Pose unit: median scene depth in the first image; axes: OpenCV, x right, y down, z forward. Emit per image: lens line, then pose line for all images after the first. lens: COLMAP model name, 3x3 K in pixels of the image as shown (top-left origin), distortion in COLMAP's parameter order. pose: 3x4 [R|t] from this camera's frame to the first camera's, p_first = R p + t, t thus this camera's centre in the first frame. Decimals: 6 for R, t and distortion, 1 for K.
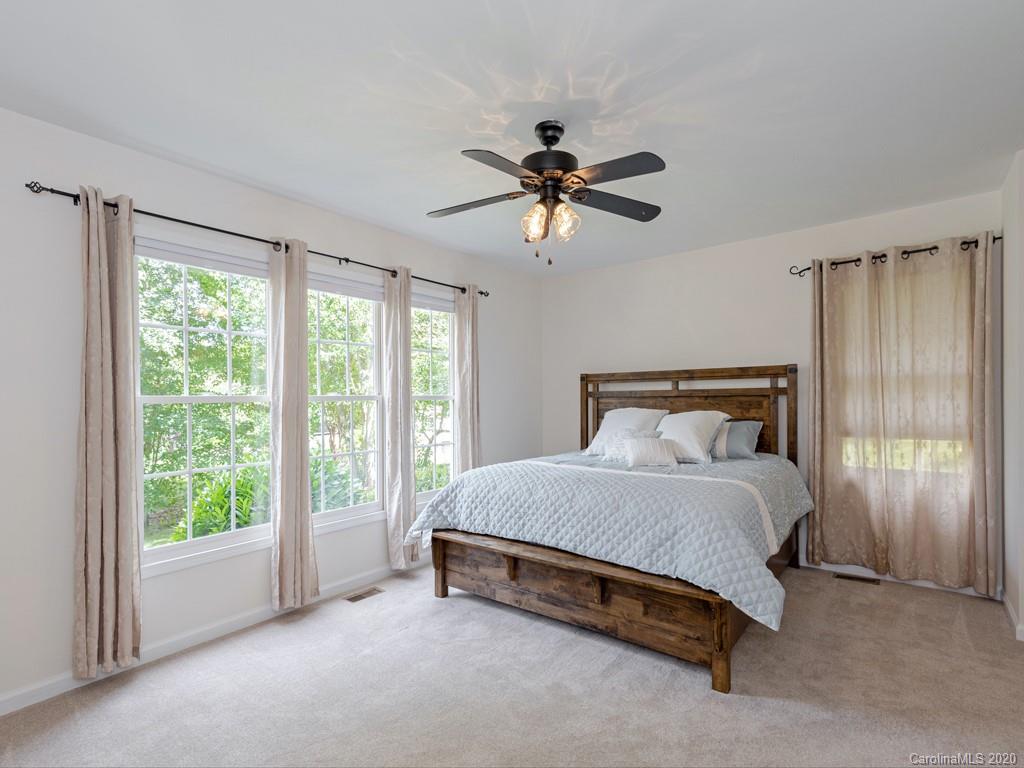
lens RADIAL K [[521.1, 0, 512.0], [0, 521.1, 384.0], [0, 0, 1]] dist [0.015703, 0.000610]
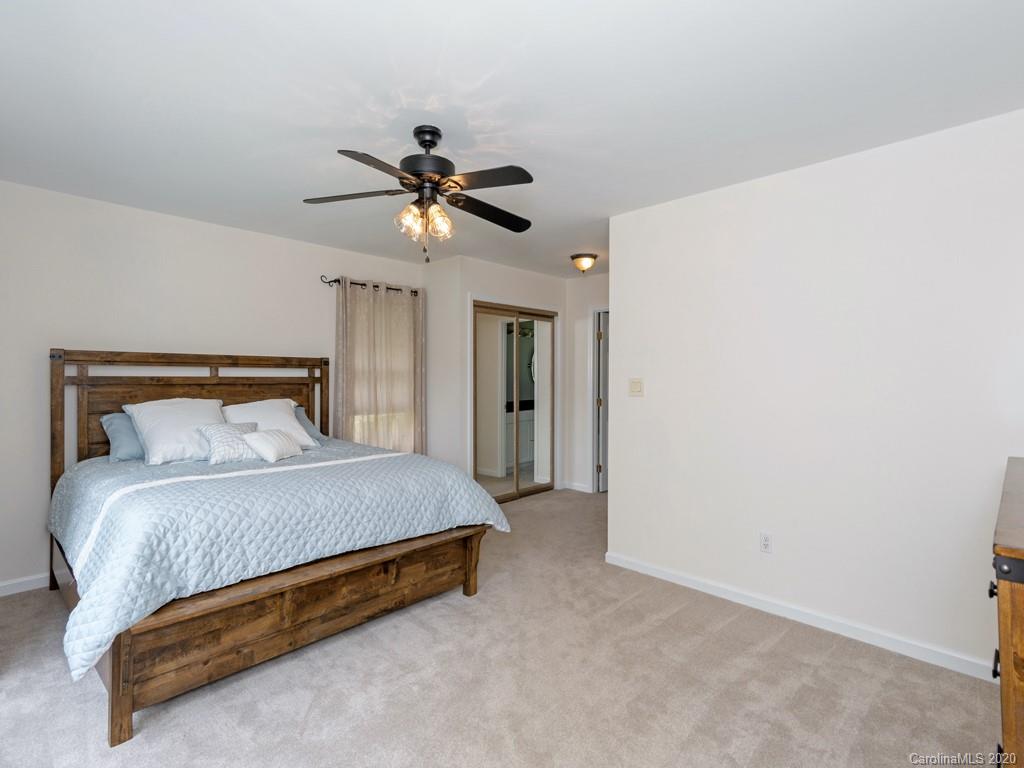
lens RADIAL K [[488.5, 0, 541.0], [0, 488.5, 367.0], [0, 0, 1]] dist [0.009276, 0.000542]
pose [[0.067963, 0.035440, 0.997058, -0.695873], [-0.034382, 0.998858, -0.033160, 0.004280], [-0.997095, -0.032027, 0.069103, 0.552986]]
